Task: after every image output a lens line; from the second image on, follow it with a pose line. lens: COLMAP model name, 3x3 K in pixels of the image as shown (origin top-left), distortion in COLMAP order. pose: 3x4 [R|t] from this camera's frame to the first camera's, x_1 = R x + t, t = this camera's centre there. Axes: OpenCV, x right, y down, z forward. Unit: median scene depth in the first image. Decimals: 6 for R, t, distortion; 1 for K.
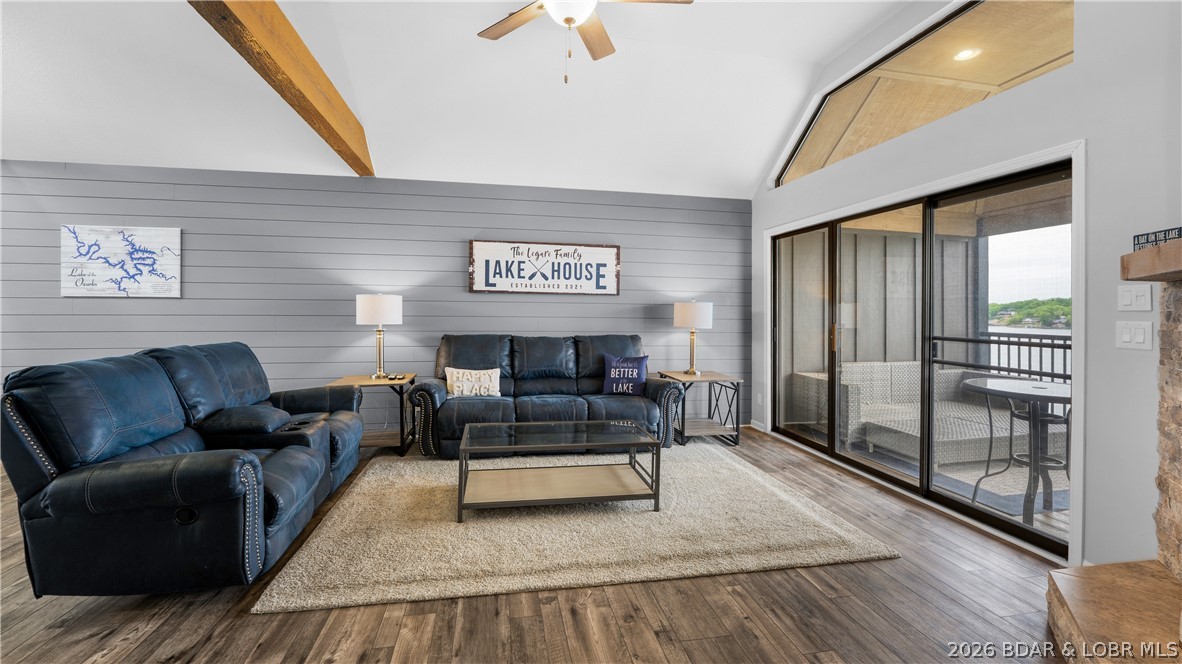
lens RADIAL K [[478.3, 0, 584.1], [0, 478.3, 316.8], [0, 0, 1]] dist [-0.016278, -0.000086]
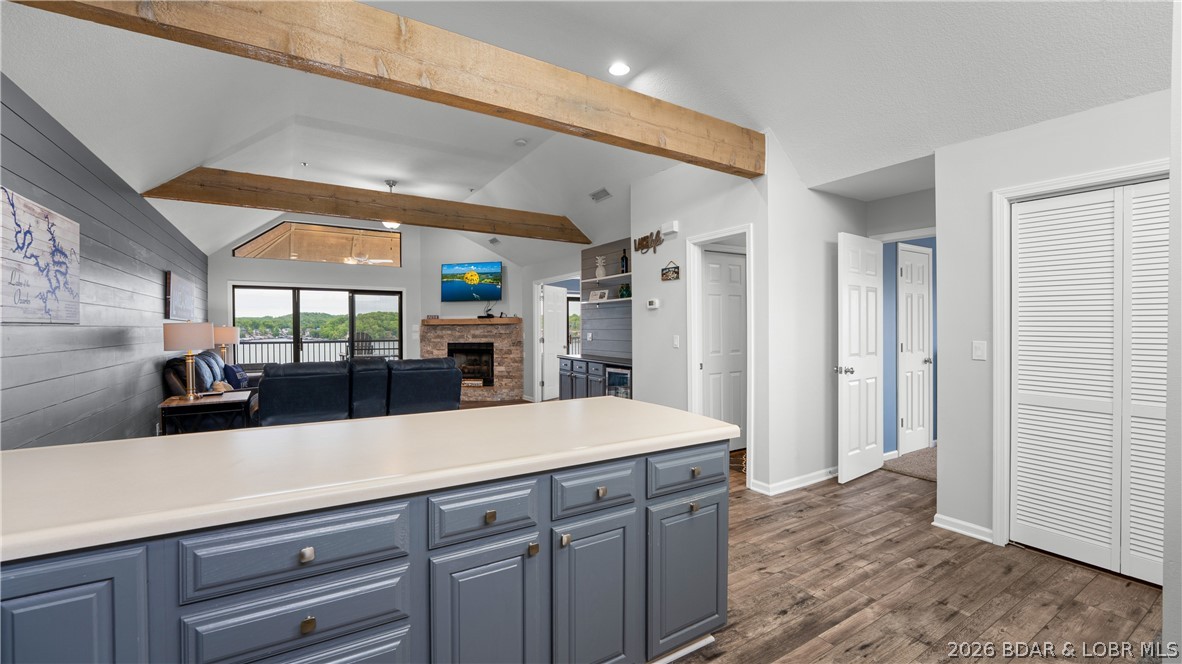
lens RADIAL K [[476.1, 0, 589.5], [0, 476.1, 335.3], [0, 0, 1]] dist [-0.000933, -0.000100]
pose [[-0.364960, -0.021627, 0.930772, -1.830565], [0.010875, 0.999563, 0.027490, -0.036817], [-0.930960, 0.020155, -0.364566, 0.579247]]
